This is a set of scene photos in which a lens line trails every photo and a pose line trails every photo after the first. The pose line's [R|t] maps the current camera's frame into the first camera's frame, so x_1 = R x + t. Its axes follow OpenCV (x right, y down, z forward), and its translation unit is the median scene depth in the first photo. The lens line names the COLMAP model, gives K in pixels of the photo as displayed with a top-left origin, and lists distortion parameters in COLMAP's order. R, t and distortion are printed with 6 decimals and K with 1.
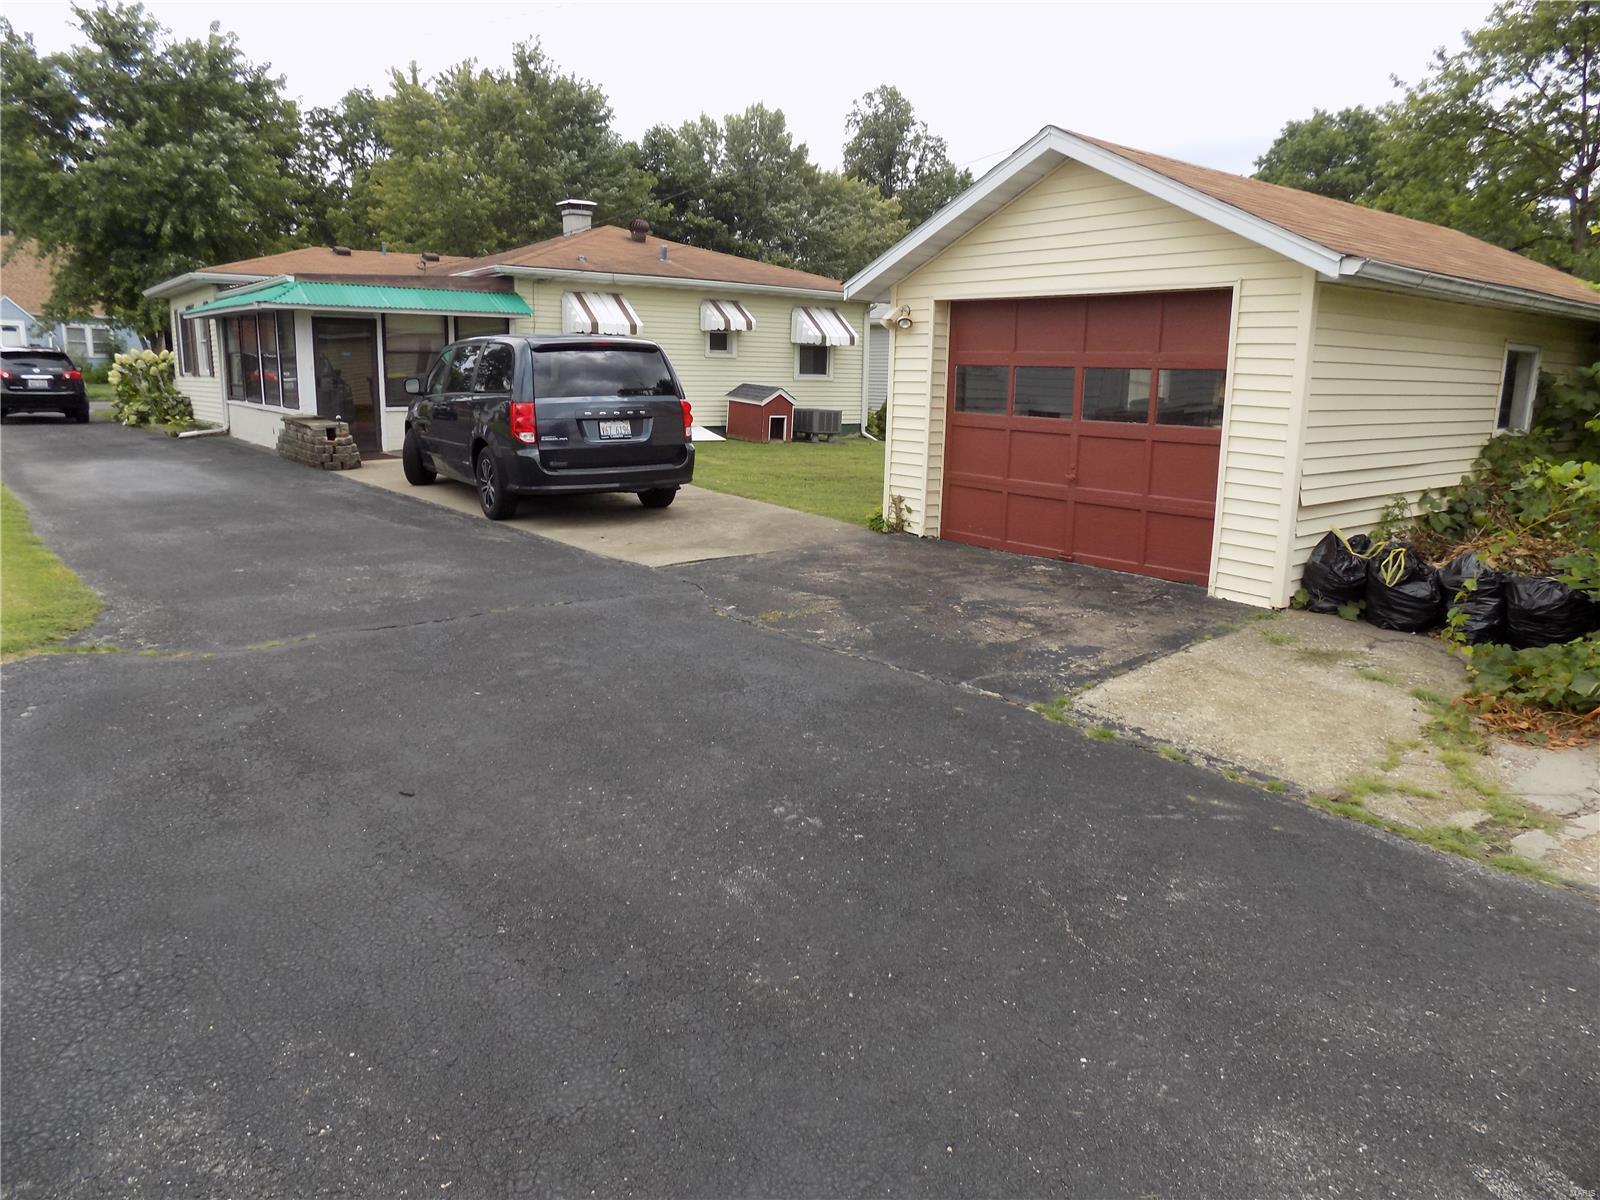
lens RADIAL K [[1087.5, 0, 800.0], [0, 1087.5, 600.0], [0, 0, 1]] dist [-0.027444, 0.003321]
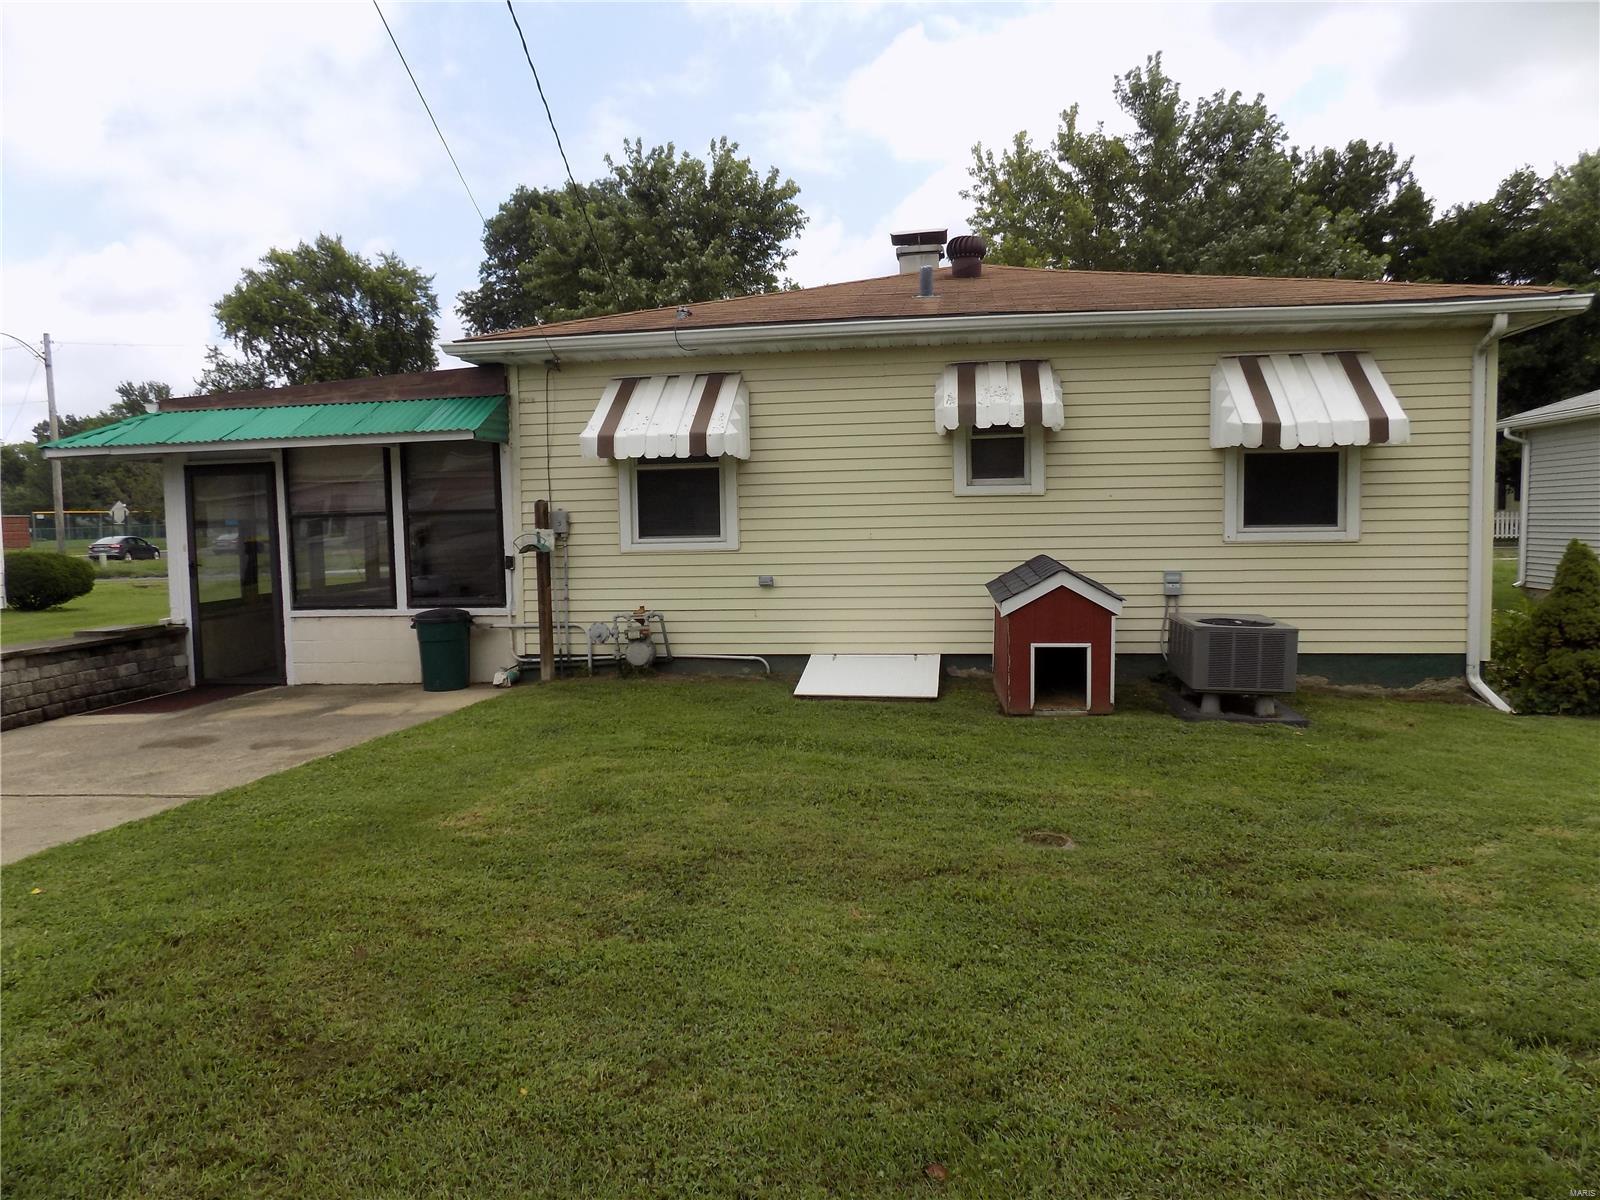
lens RADIAL K [[1087.5, 0, 800.0], [0, 1087.5, 600.0], [0, 0, 1]] dist [-0.027444, 0.003321]
pose [[0.681043, 0.041415, -0.731071, 0.183340], [-0.111953, 0.992550, -0.048064, -0.153918], [0.723634, 0.114580, 0.680606, 0.664289]]
